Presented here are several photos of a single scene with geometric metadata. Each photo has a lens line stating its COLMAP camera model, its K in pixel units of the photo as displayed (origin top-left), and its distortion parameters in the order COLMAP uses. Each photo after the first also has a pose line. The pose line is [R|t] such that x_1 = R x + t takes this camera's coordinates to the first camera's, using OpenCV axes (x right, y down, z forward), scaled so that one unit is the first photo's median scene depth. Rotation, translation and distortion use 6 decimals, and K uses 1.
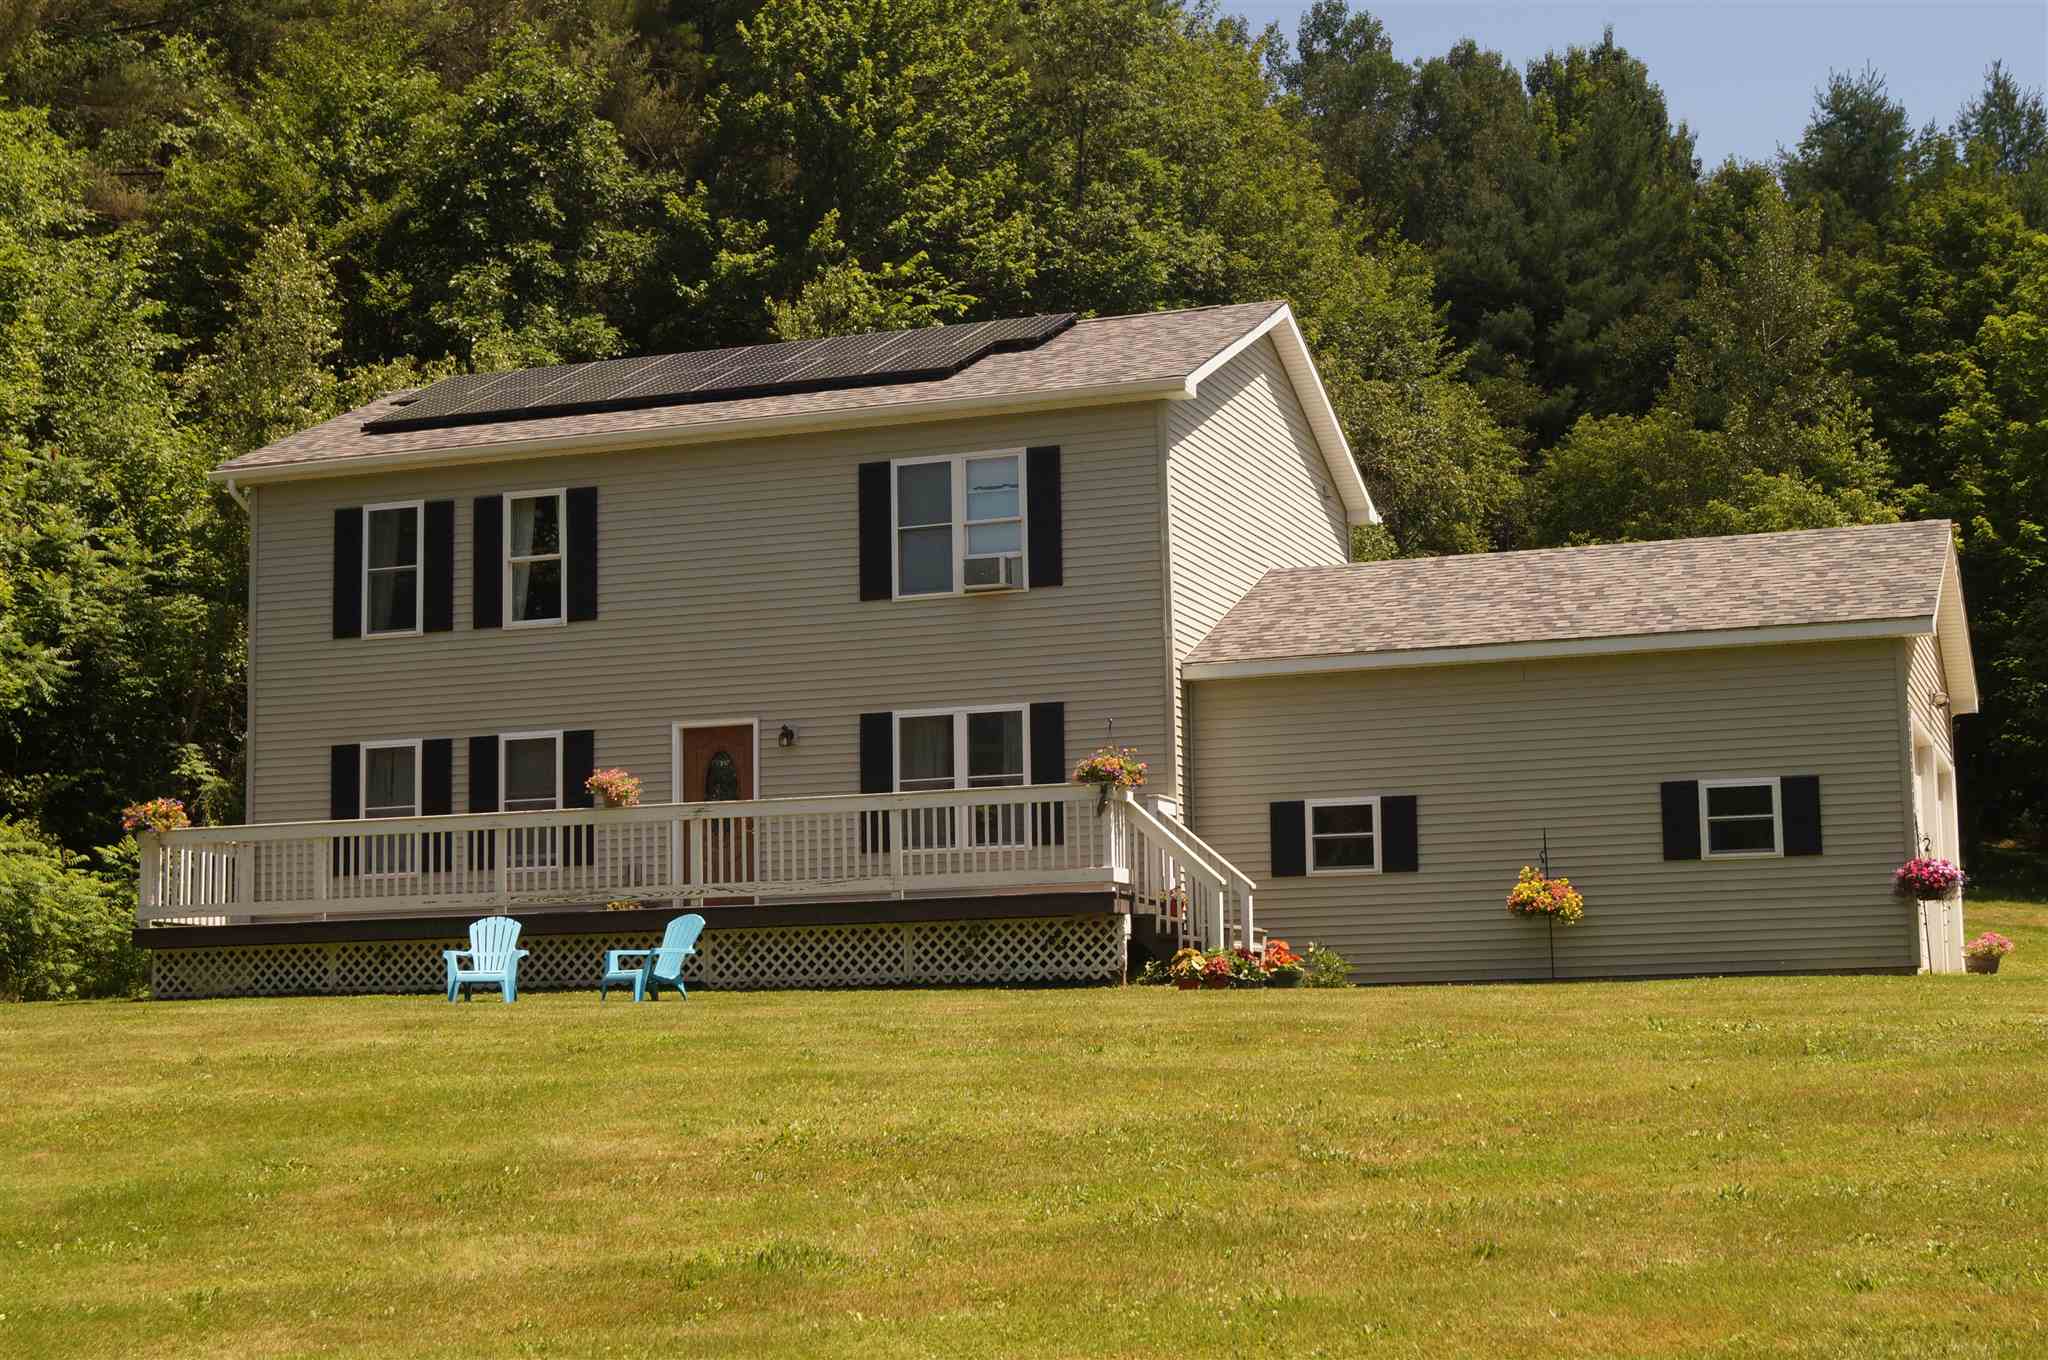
lens RADIAL K [[3156.7, 0, 1024.0], [0, 3156.7, 680.0], [0, 0, 1]] dist [0.009197, -0.019326]
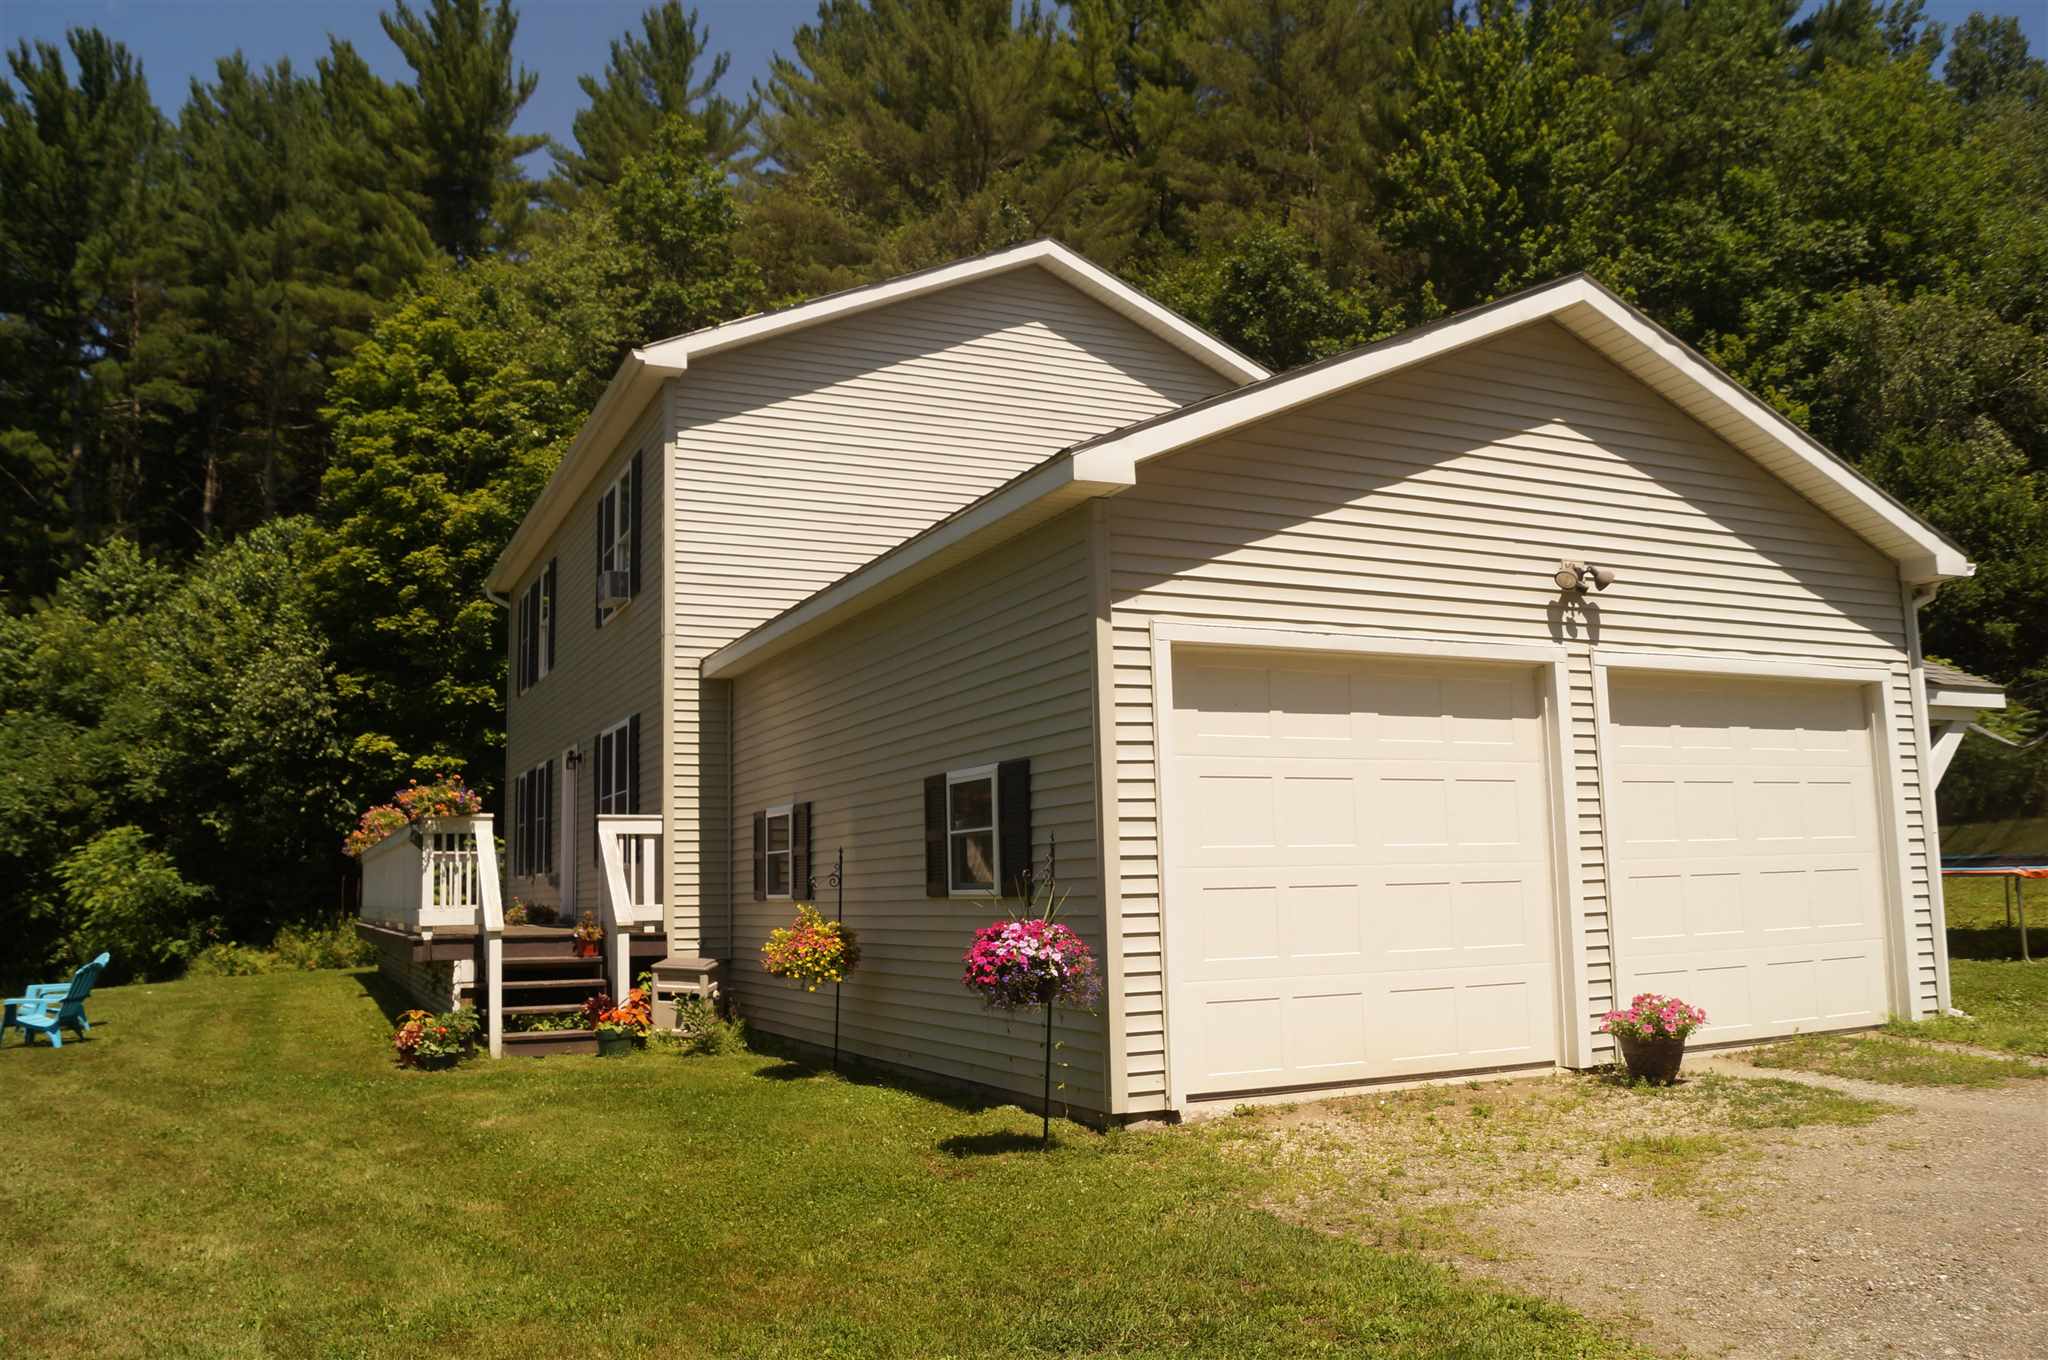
lens RADIAL K [[1556.1, 0, 1024.0], [0, 1556.1, 680.0], [0, 0, 1]] dist [-0.075660, 0.007328]
pose [[0.712101, -0.094461, -0.695693, 0.416219], [0.103608, 0.994197, -0.028940, 0.022186], [0.694390, -0.051471, 0.717756, 0.732542]]
